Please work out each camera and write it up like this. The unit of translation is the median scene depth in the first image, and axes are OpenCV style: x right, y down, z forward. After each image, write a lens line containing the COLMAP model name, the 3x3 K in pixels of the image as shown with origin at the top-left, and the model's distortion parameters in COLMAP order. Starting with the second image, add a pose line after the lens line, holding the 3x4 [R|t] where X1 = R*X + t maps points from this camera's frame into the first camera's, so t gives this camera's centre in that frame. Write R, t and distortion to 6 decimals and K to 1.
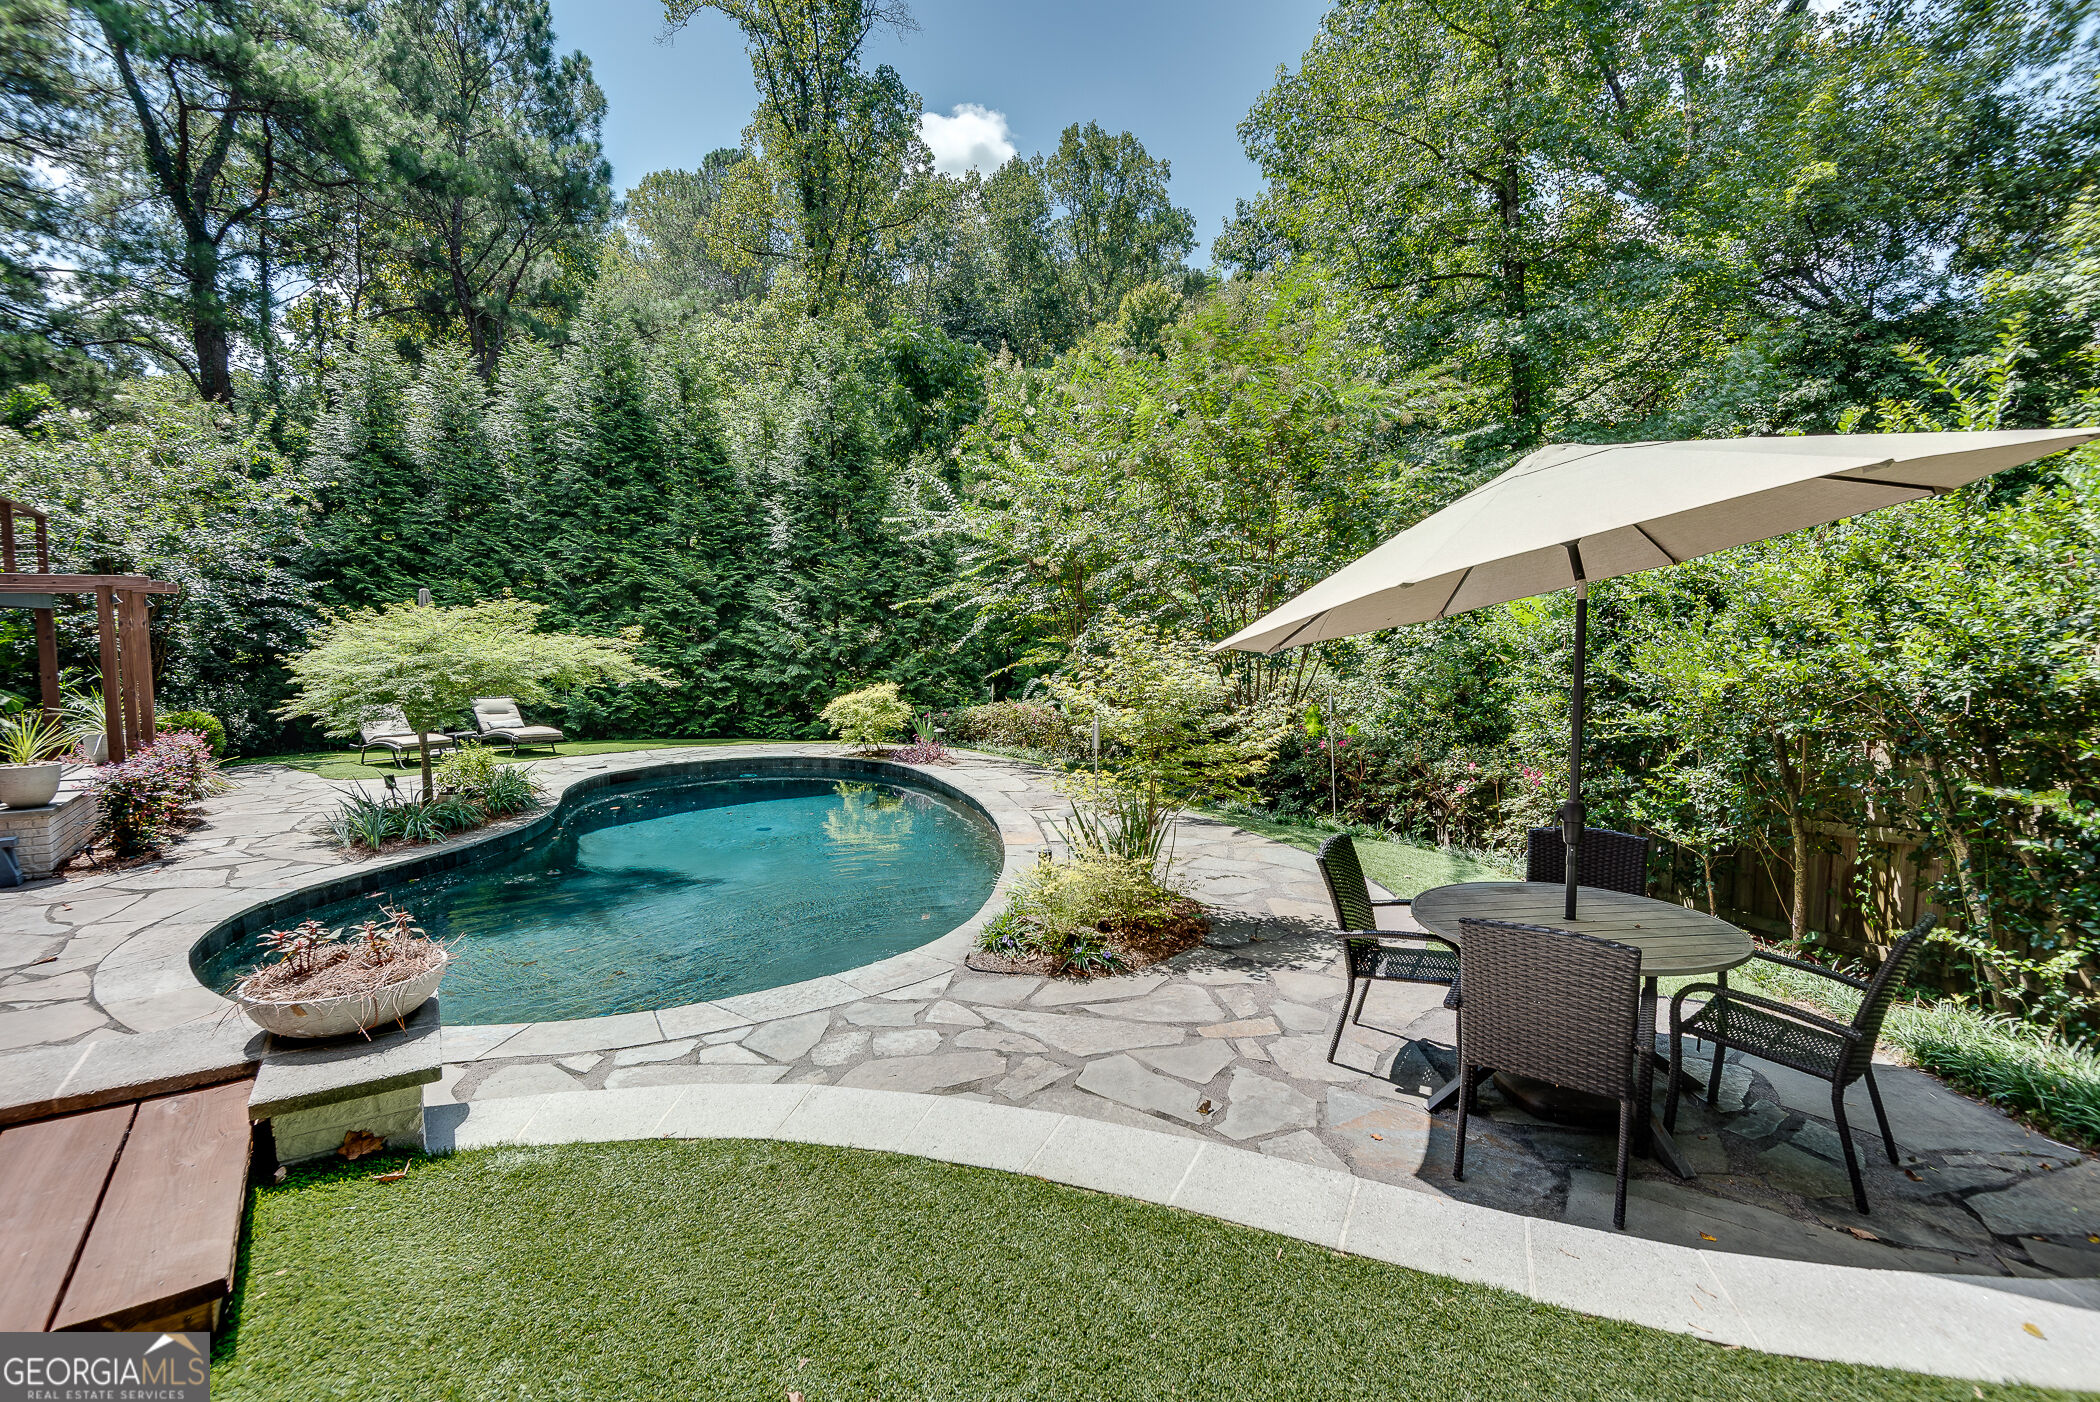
lens RADIAL K [[996.0, 0, 1059.6], [0, 996.0, 706.7], [0, 0, 1]] dist [0.023914, -0.002825]
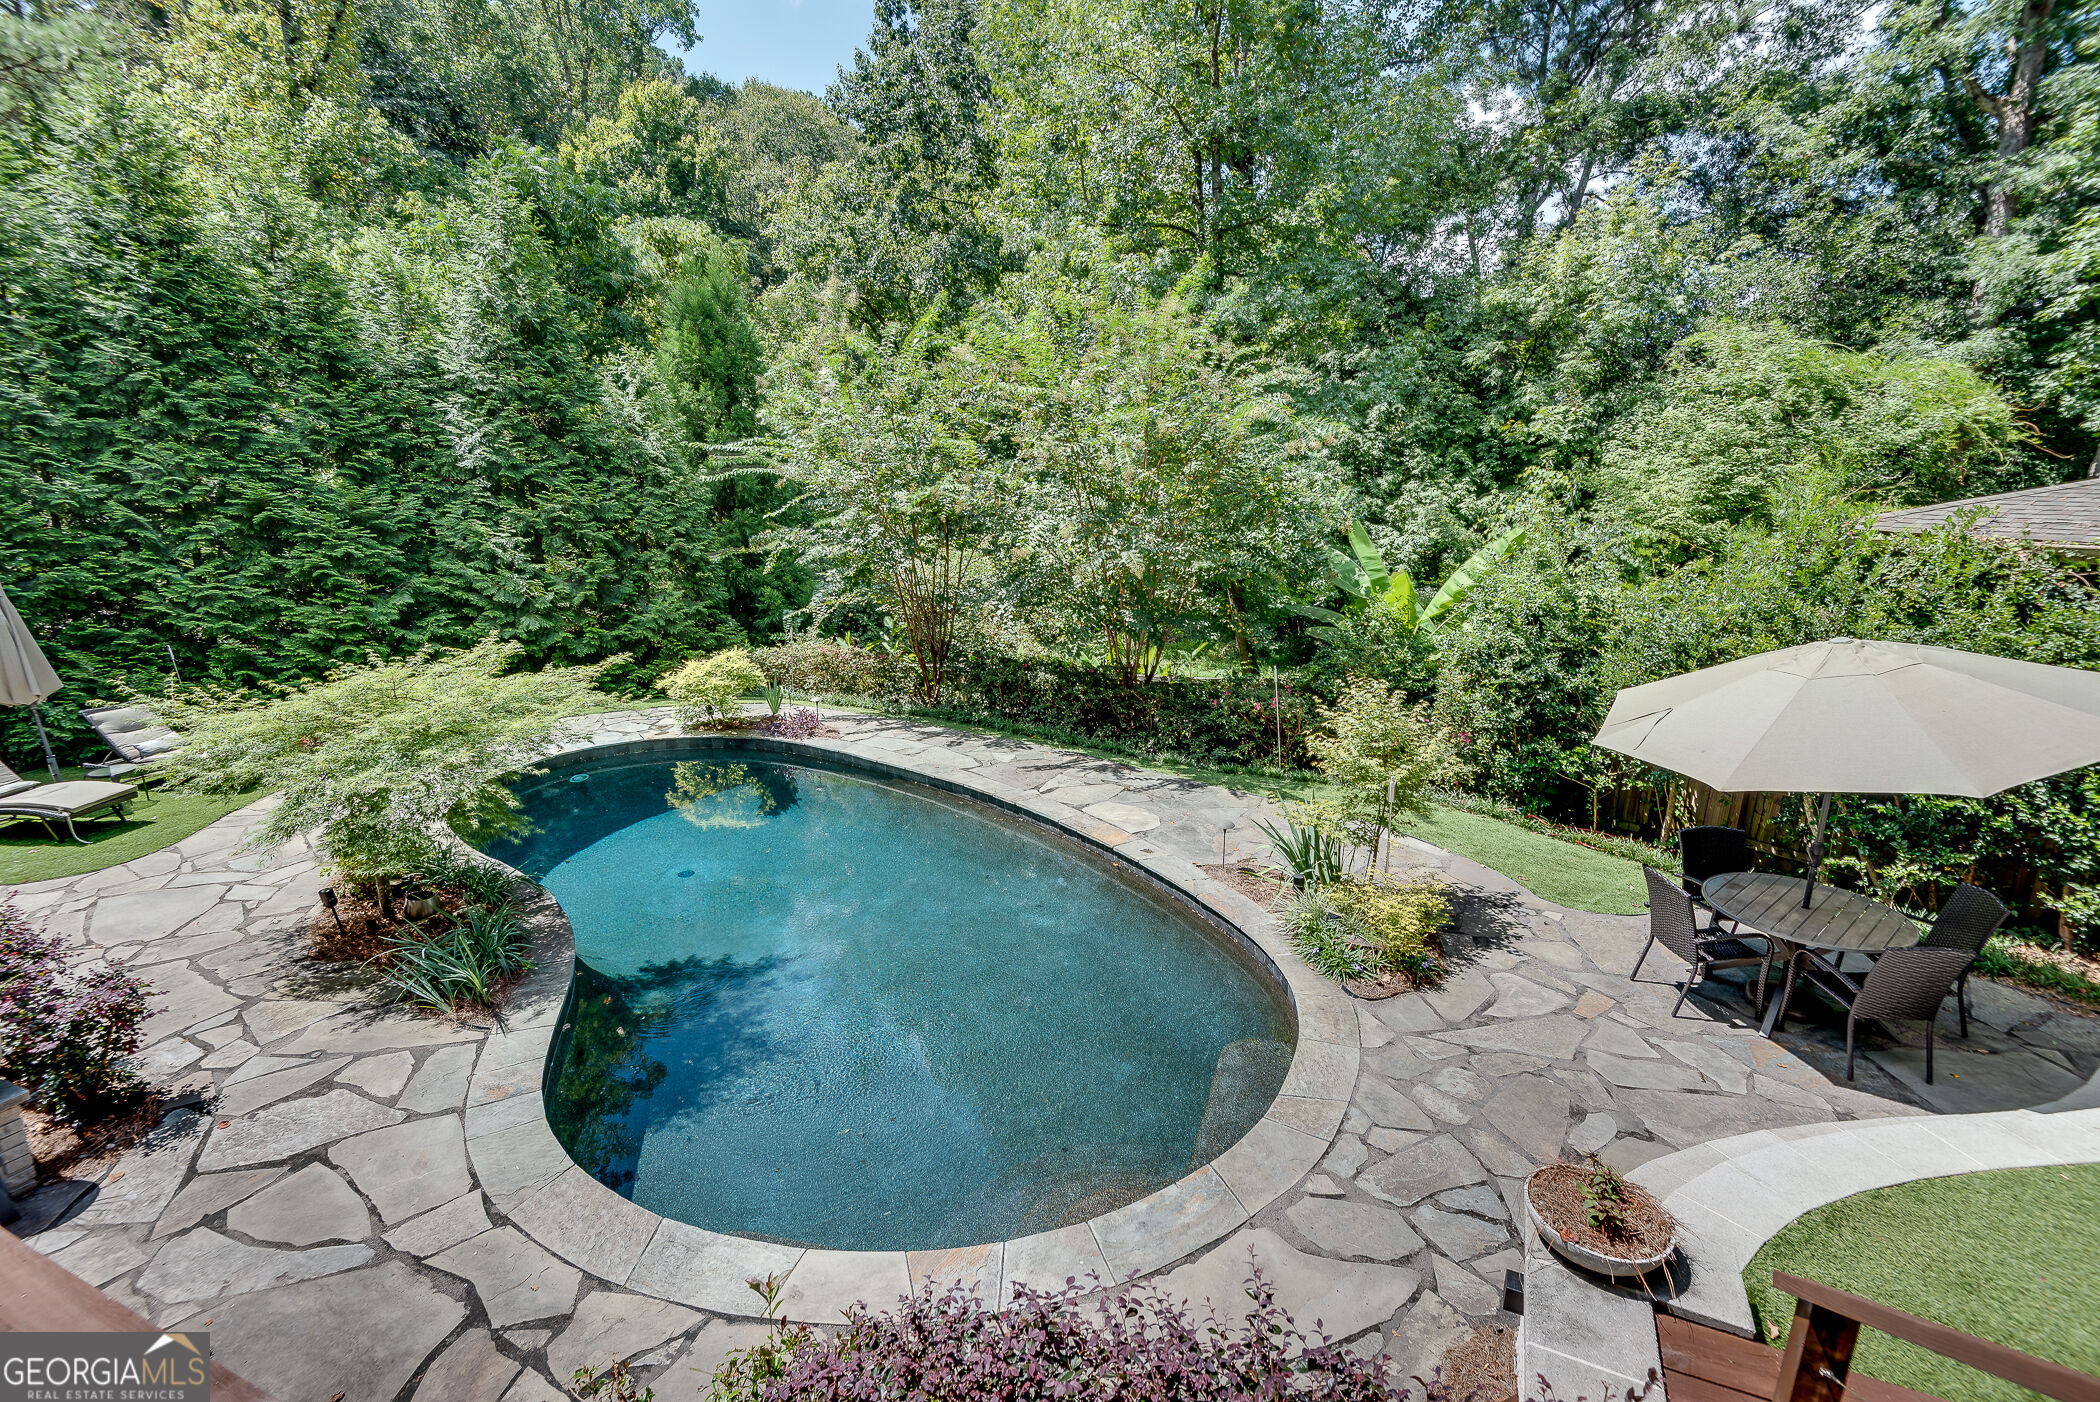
lens RADIAL K [[996.0, 0, 1046.2], [0, 996.0, 690.1], [0, 0, 1]] dist [0.023914, -0.002825]
pose [[0.852028, -0.107263, 0.512389, -0.328021], [0.024077, 0.985777, 0.166324, -0.107260], [-0.522941, -0.129376, 0.842493, 0.065571]]
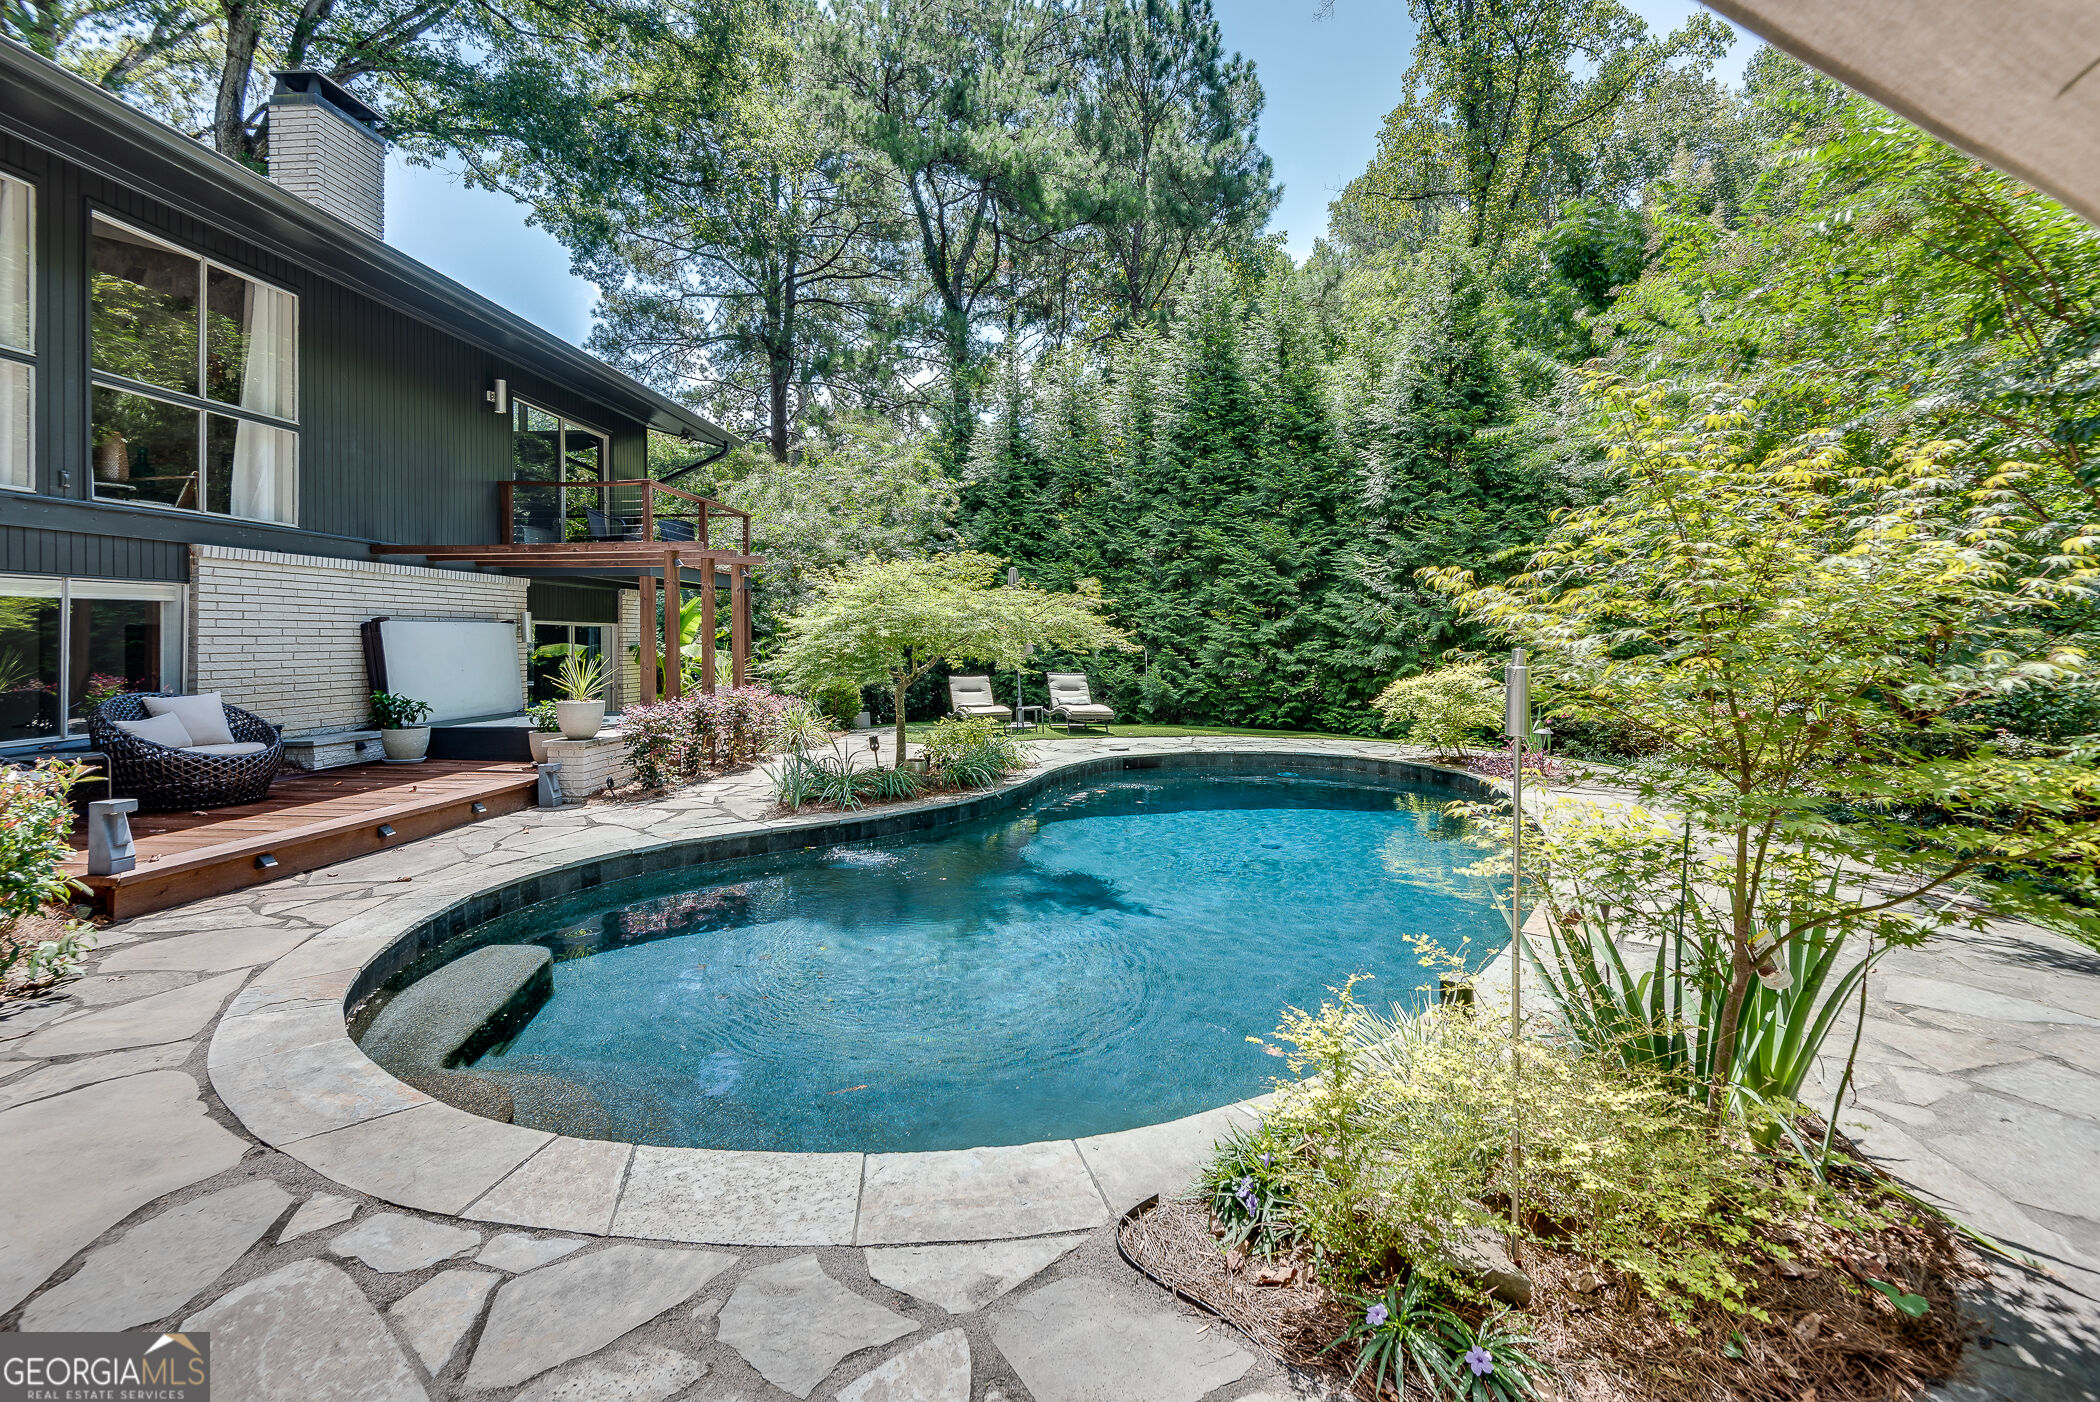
lens RADIAL K [[996.0, 0, 1047.2], [0, 996.0, 650.1], [0, 0, 1]] dist [0.023914, -0.002825]
pose [[0.763448, 0.003275, -0.645861, 0.049176], [-0.043241, 0.998003, -0.046052, 0.011344], [0.644420, 0.063086, 0.762065, 0.206510]]
